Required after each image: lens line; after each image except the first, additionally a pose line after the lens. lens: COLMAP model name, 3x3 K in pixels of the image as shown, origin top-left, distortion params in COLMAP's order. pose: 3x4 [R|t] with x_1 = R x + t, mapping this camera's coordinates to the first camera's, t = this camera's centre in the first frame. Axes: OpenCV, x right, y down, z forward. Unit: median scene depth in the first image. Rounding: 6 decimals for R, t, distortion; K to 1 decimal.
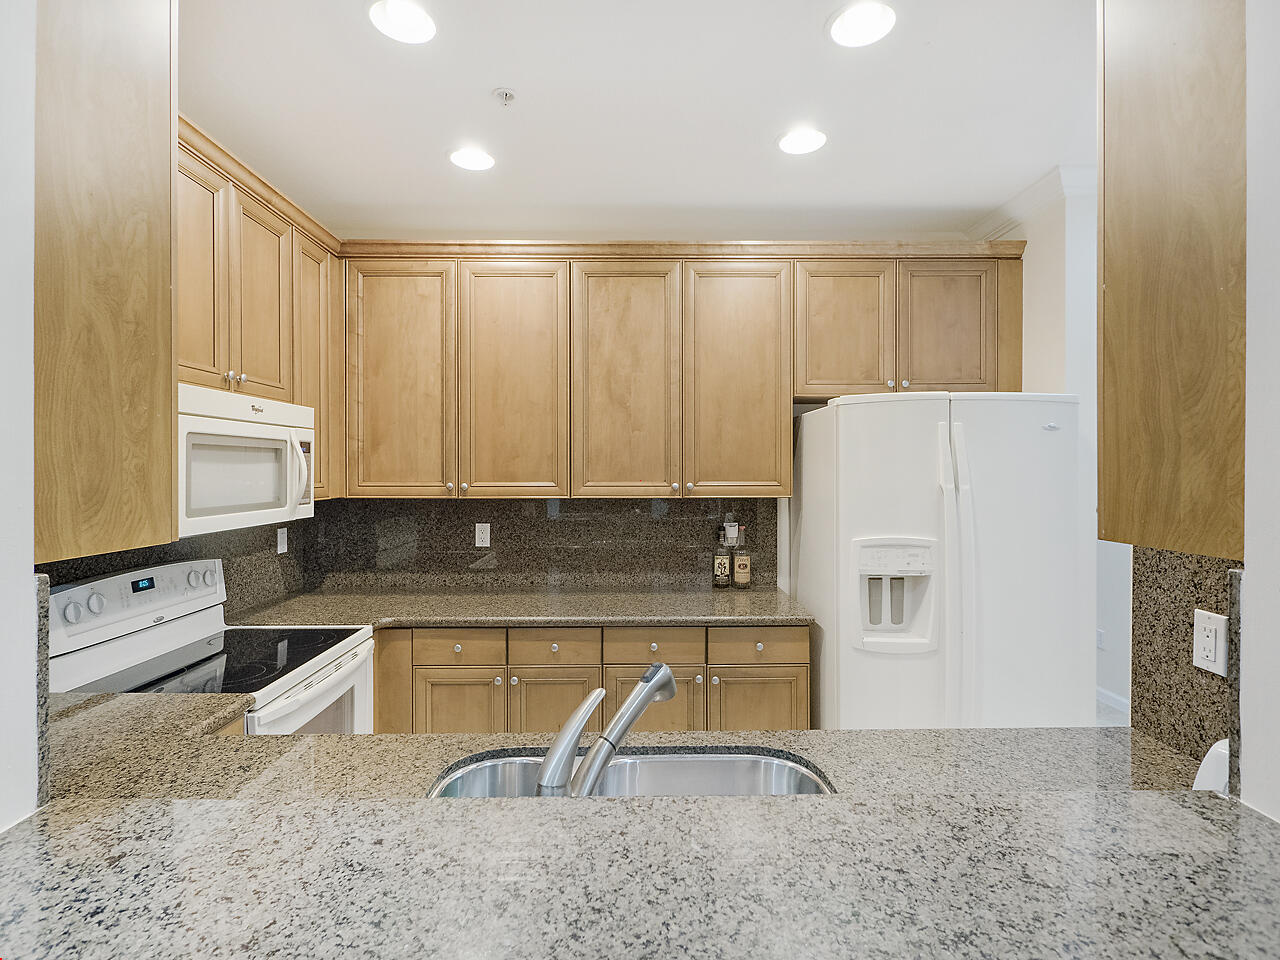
lens RADIAL K [[628.7, 0, 641.5], [0, 628.7, 474.4], [0, 0, 1]] dist [-0.003391, -0.000405]
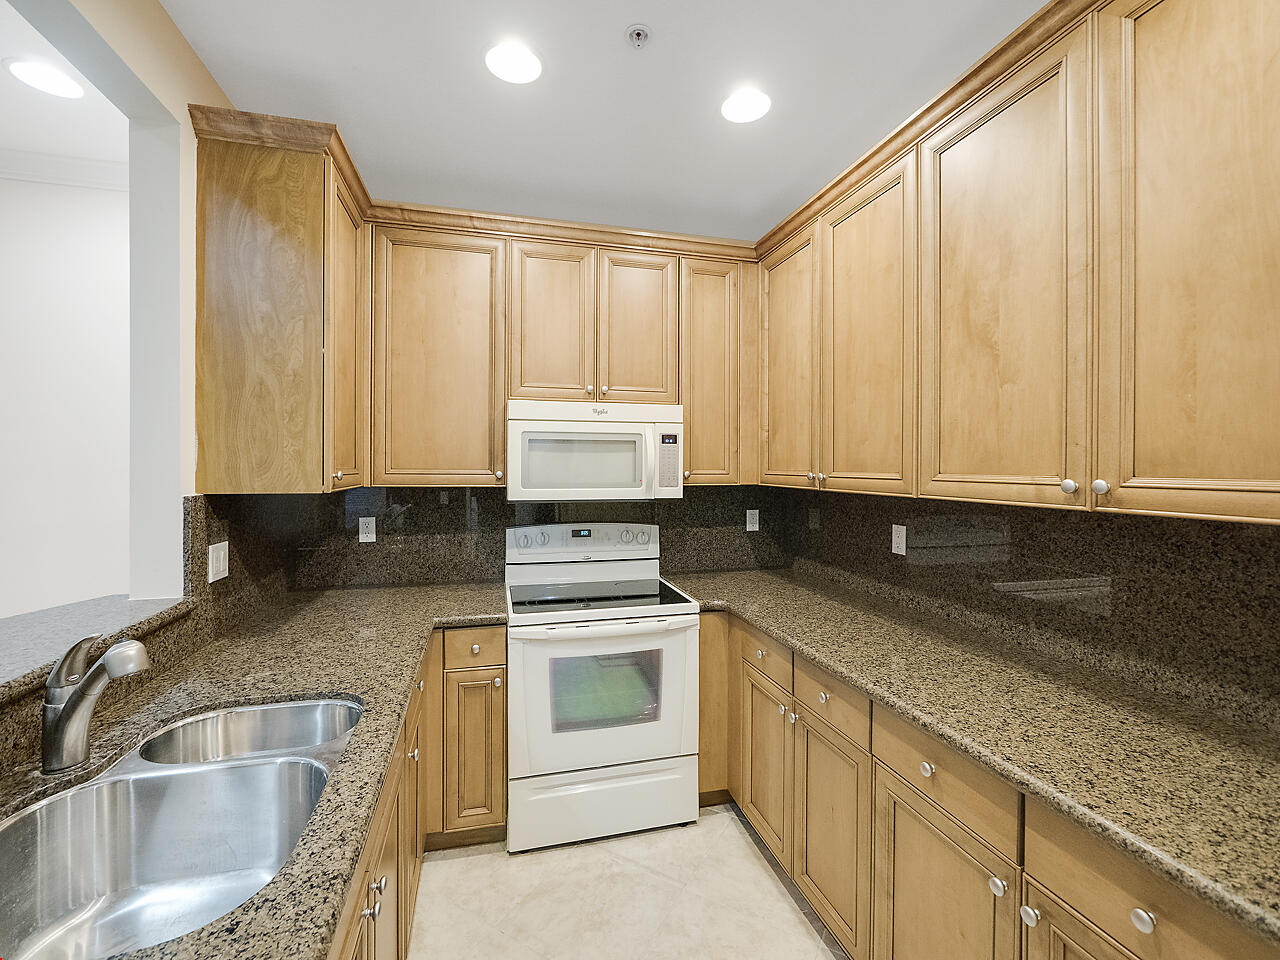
lens RADIAL K [[551.1, 0, 640.8], [0, 551.1, 469.9], [0, 0, 1]] dist [0.001697, 0.001030]
pose [[0.256699, 0.009221, -0.966447, 0.423412], [-0.012285, 0.999905, 0.006277, 0.008692], [0.966413, 0.010261, 0.256788, 0.621147]]
